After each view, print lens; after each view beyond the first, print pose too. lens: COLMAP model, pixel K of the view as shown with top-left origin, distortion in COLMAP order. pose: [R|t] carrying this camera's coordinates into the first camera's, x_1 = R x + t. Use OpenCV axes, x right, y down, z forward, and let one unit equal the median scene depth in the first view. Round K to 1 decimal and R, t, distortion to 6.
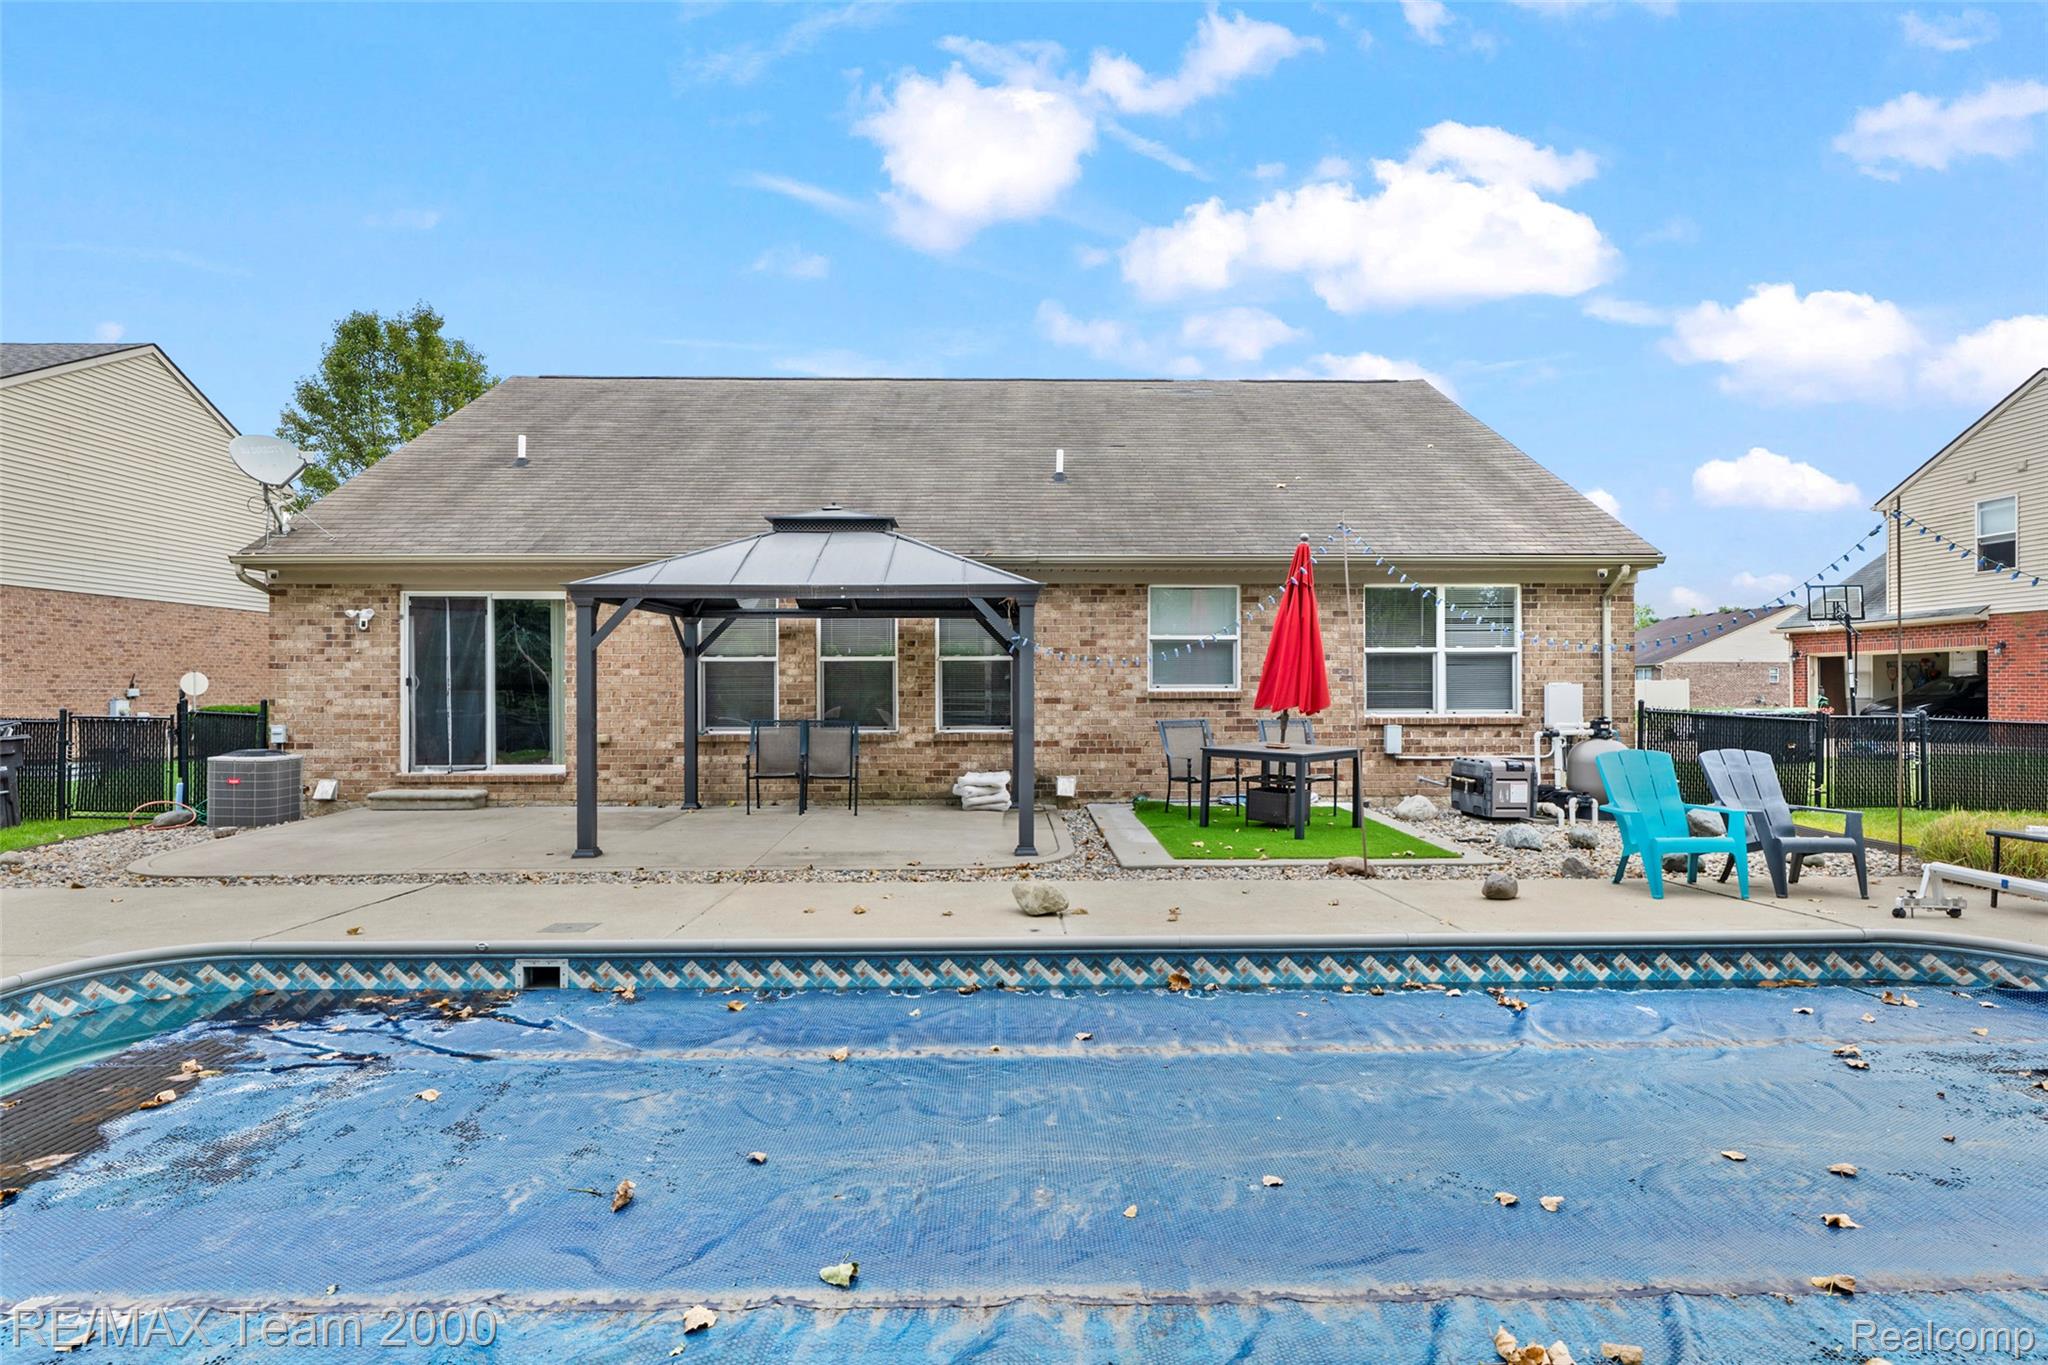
lens RADIAL K [[1047.6, 0, 1027.3], [0, 1047.6, 681.7], [0, 0, 1]] dist [-0.002650, -0.000598]
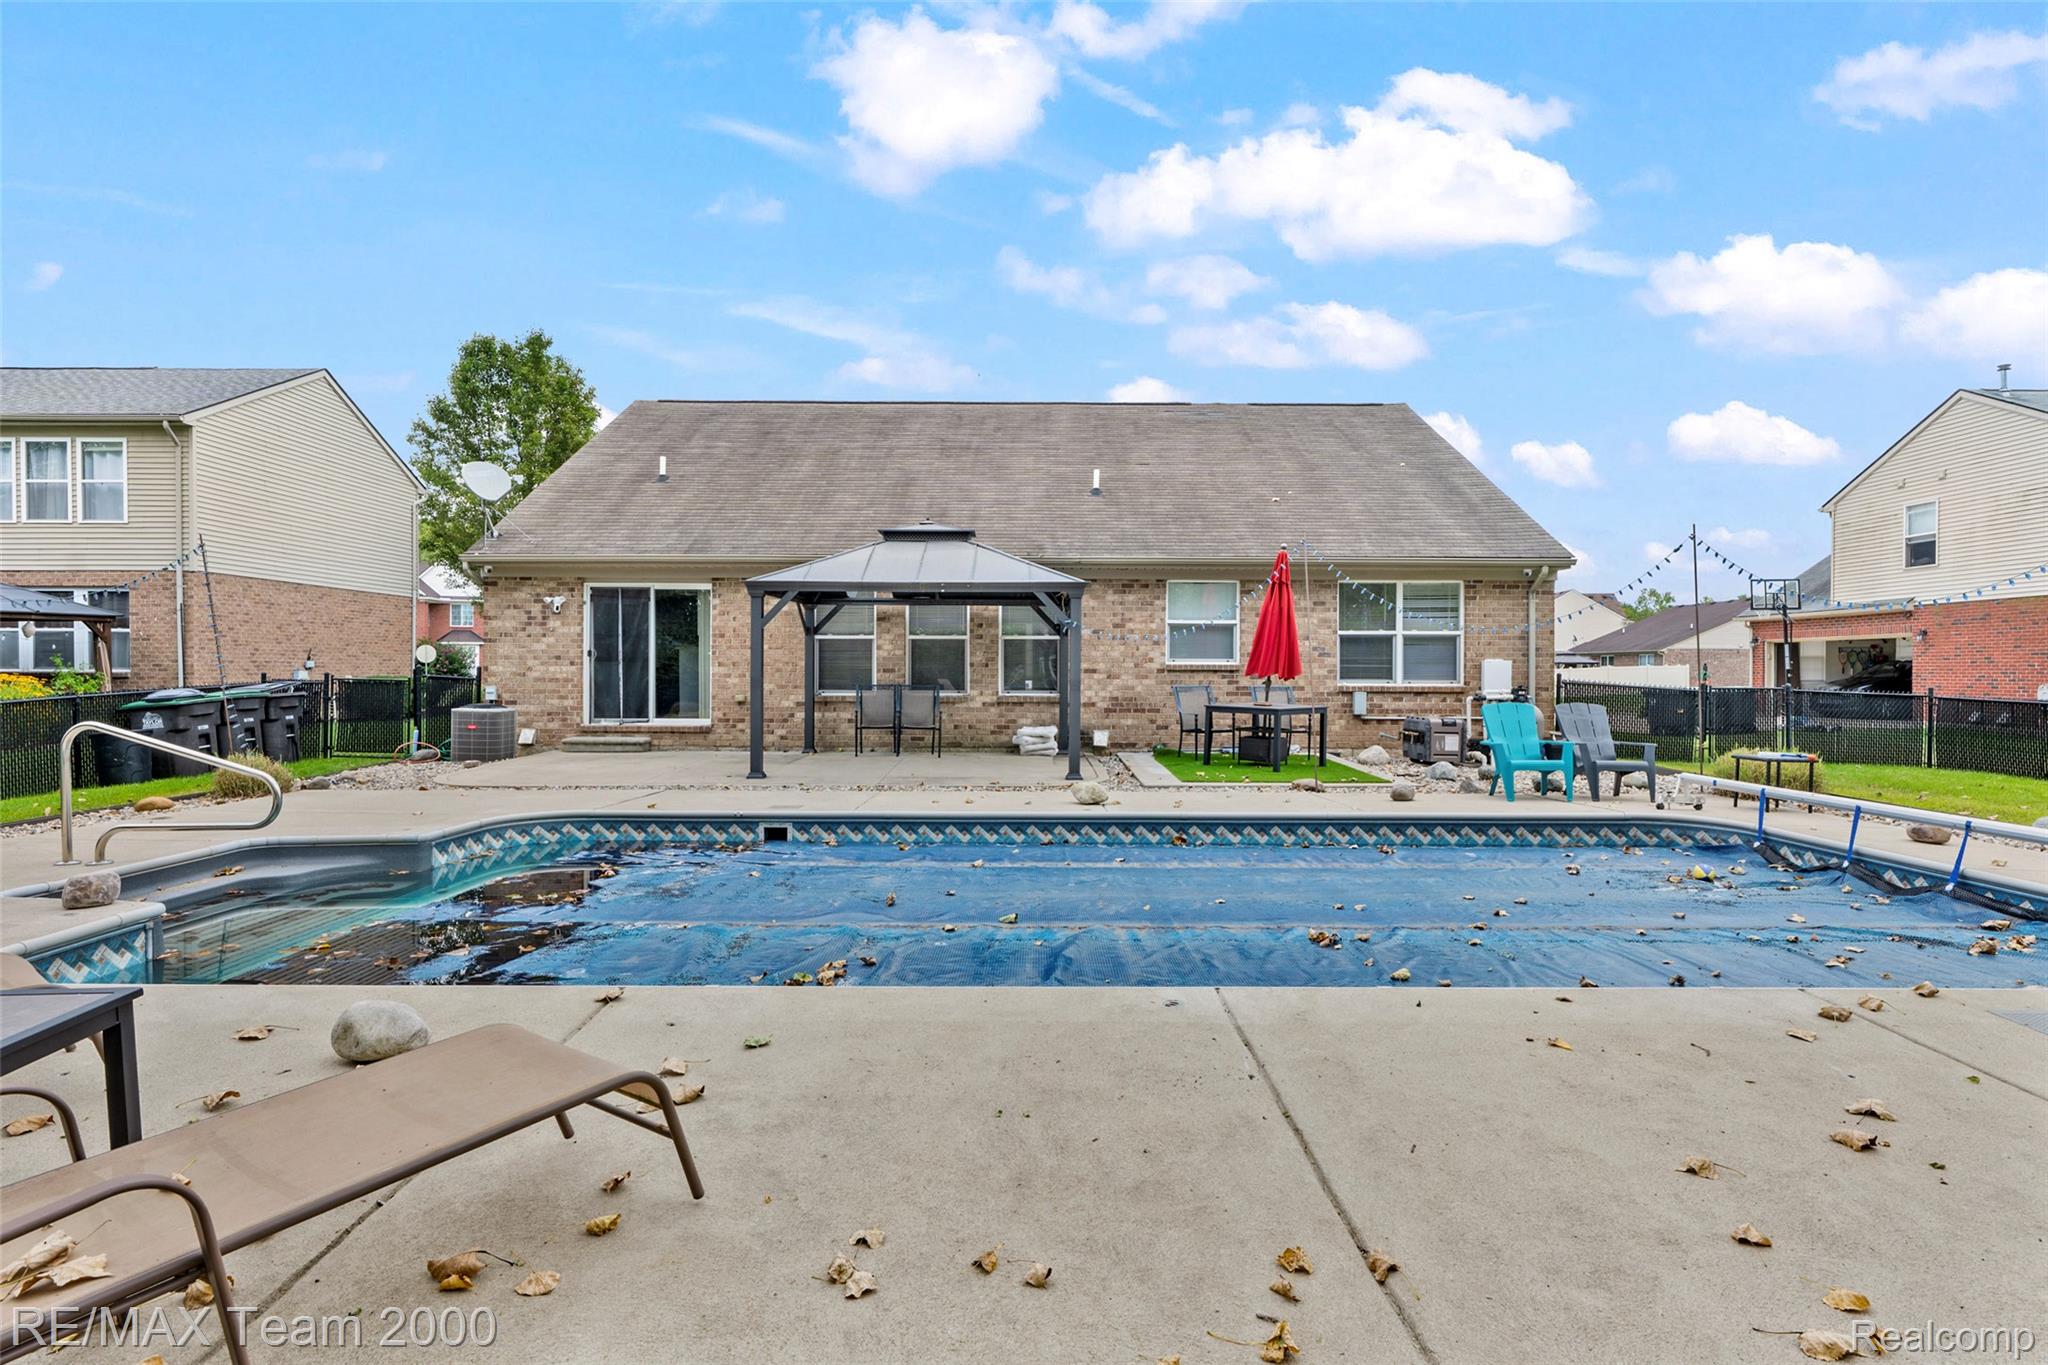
lens RADIAL K [[1047.6, 0, 1027.3], [0, 1047.6, 681.7], [0, 0, 1]] dist [-0.002650, -0.000598]
pose [[0.999720, 0.006296, -0.022824, -0.023580], [-0.005958, 0.999872, 0.014854, 0.012649], [0.022914, -0.014714, 0.999629, -0.274291]]
